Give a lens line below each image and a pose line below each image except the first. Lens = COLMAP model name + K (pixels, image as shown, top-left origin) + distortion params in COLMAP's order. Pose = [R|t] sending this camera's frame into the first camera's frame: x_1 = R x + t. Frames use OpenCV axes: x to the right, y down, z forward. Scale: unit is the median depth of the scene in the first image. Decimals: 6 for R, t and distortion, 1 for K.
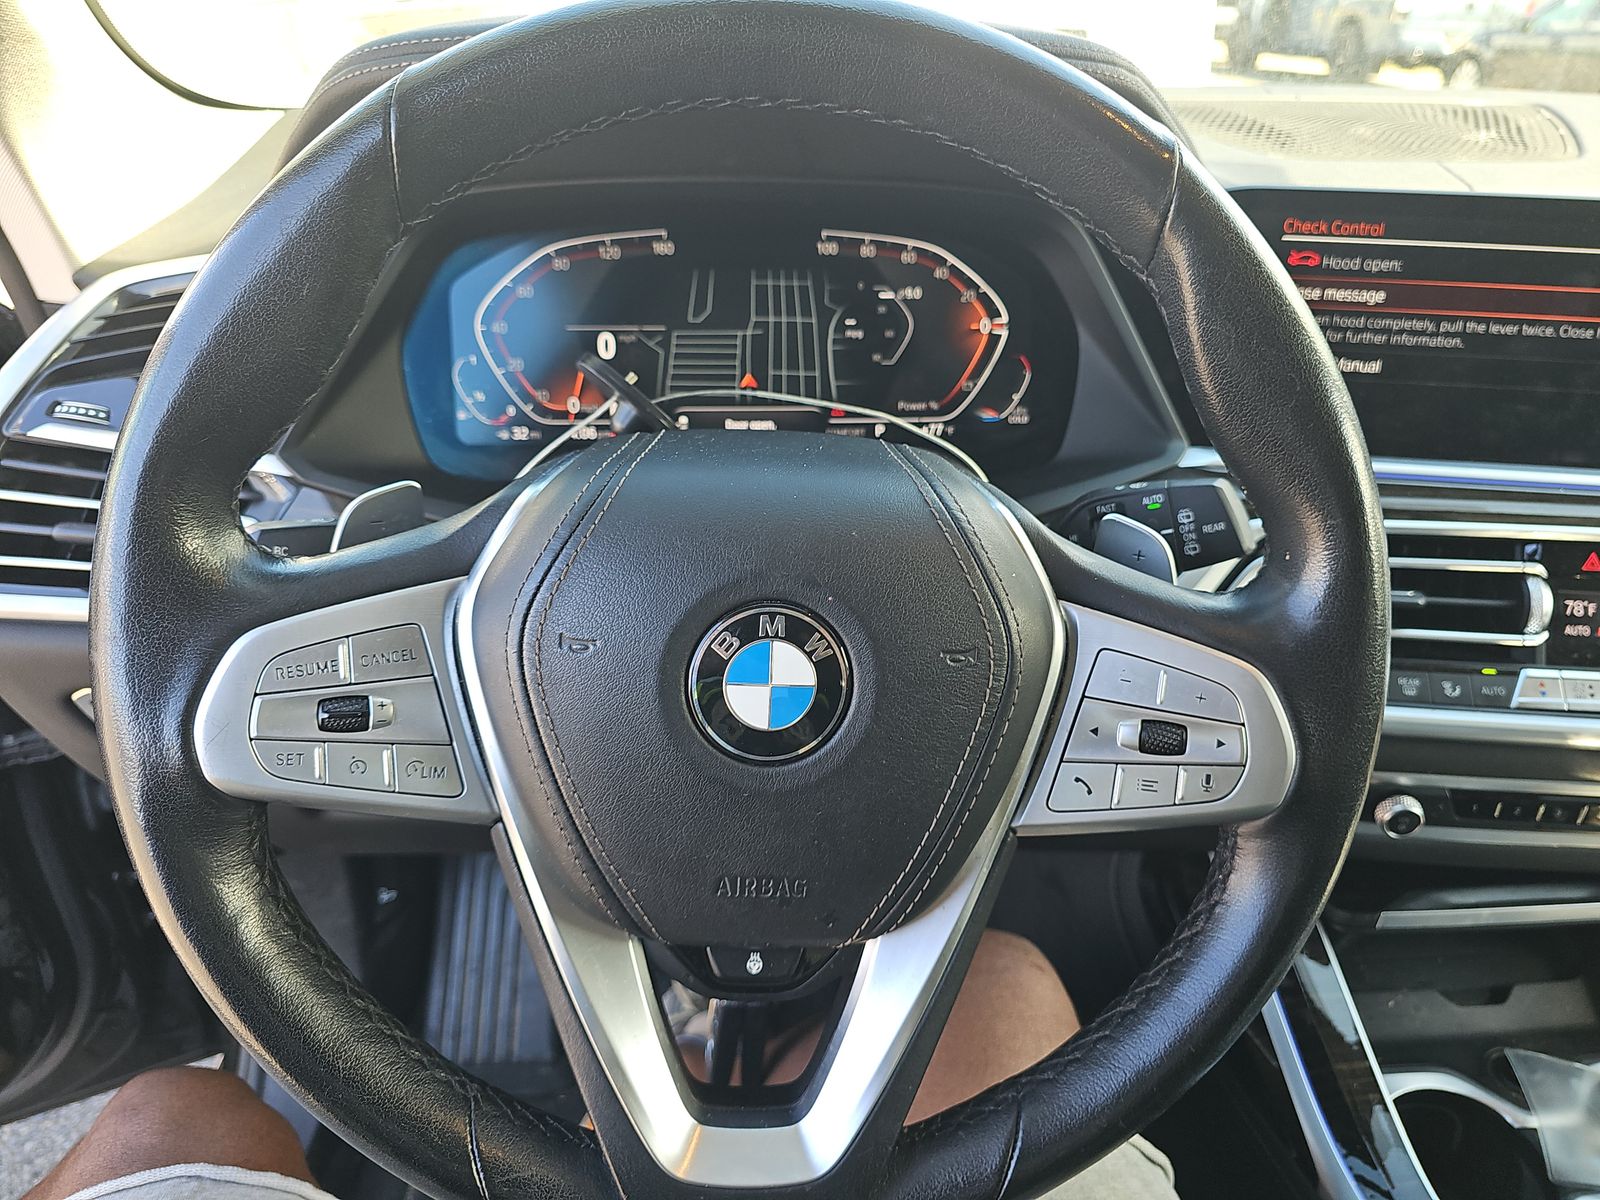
lens RADIAL K [[1090.6, 0, 789.3], [0, 1090.6, 595.6], [0, 0, 1]] dist [0.019000, -0.017040]
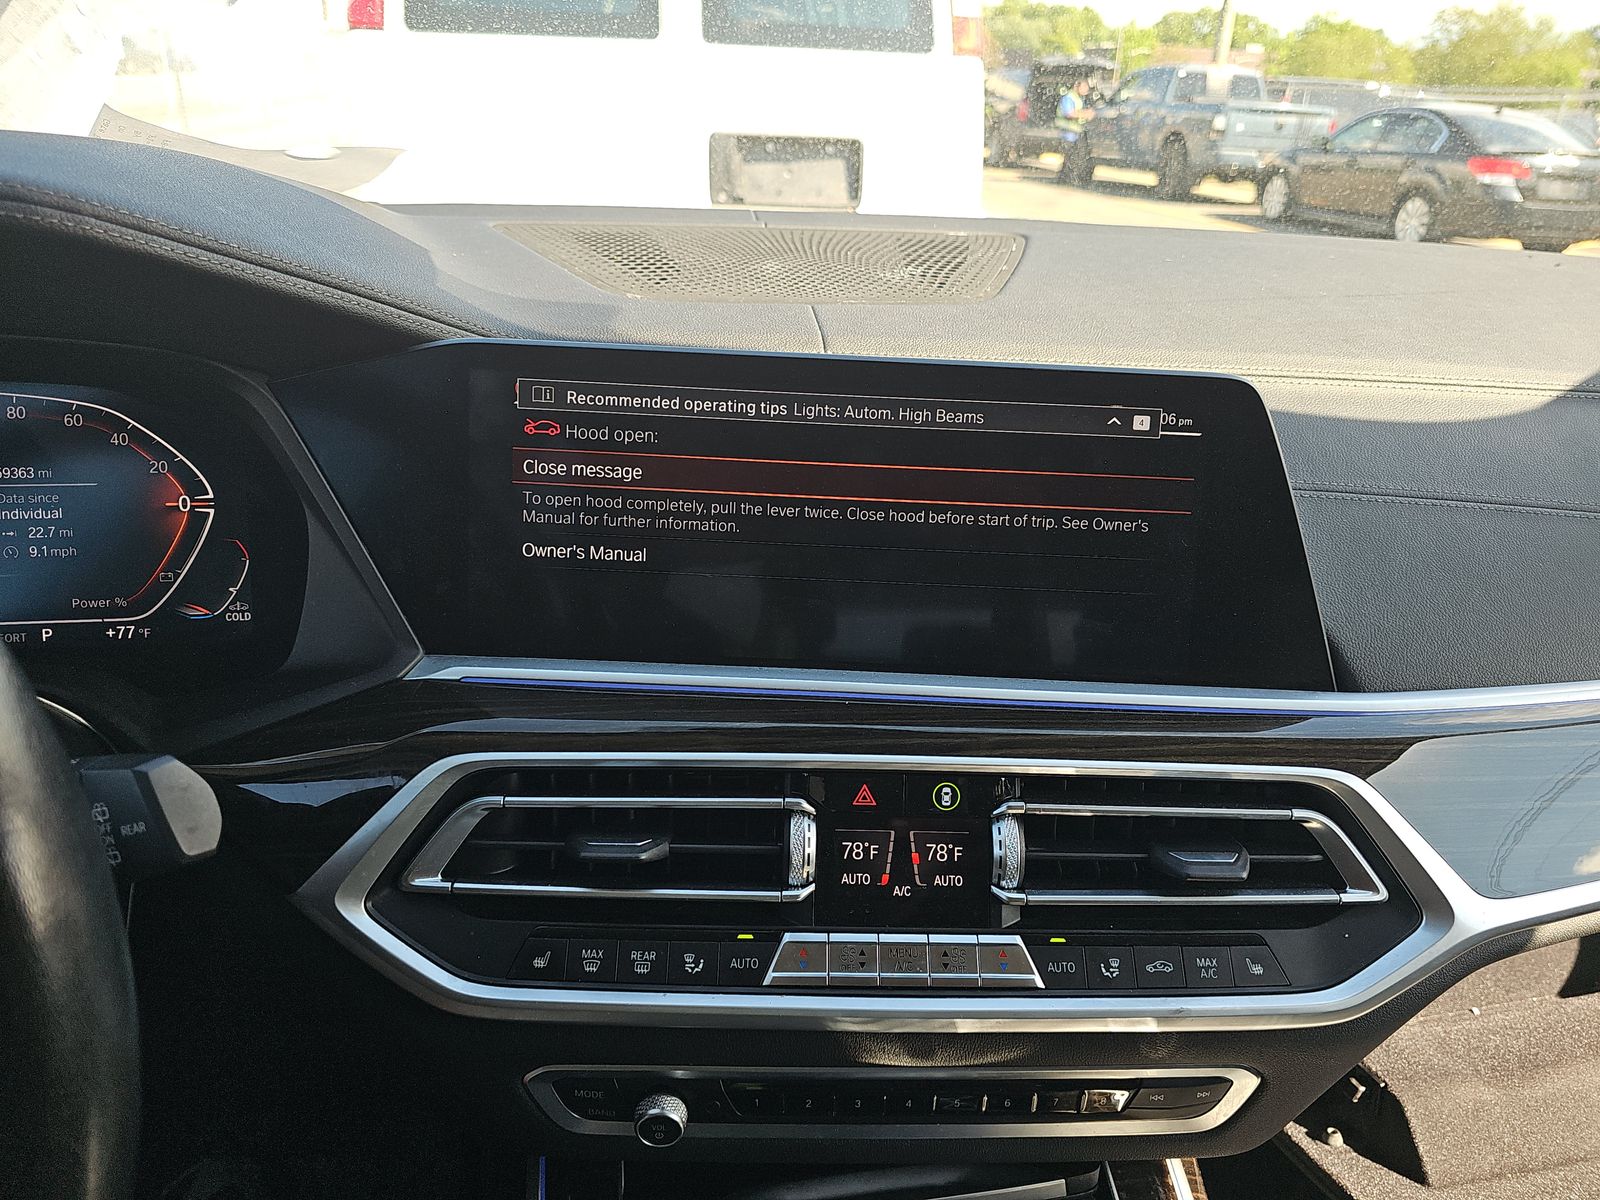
lens RADIAL K [[1090.6, 0, 792.8], [0, 1090.6, 596.6], [0, 0, 1]] dist [0.019000, -0.017040]
pose [[0.994623, -0.015721, 0.102362, 0.553235], [0.023359, 0.996996, -0.073851, -0.111742], [-0.100893, 0.075845, 0.992002, 0.167284]]
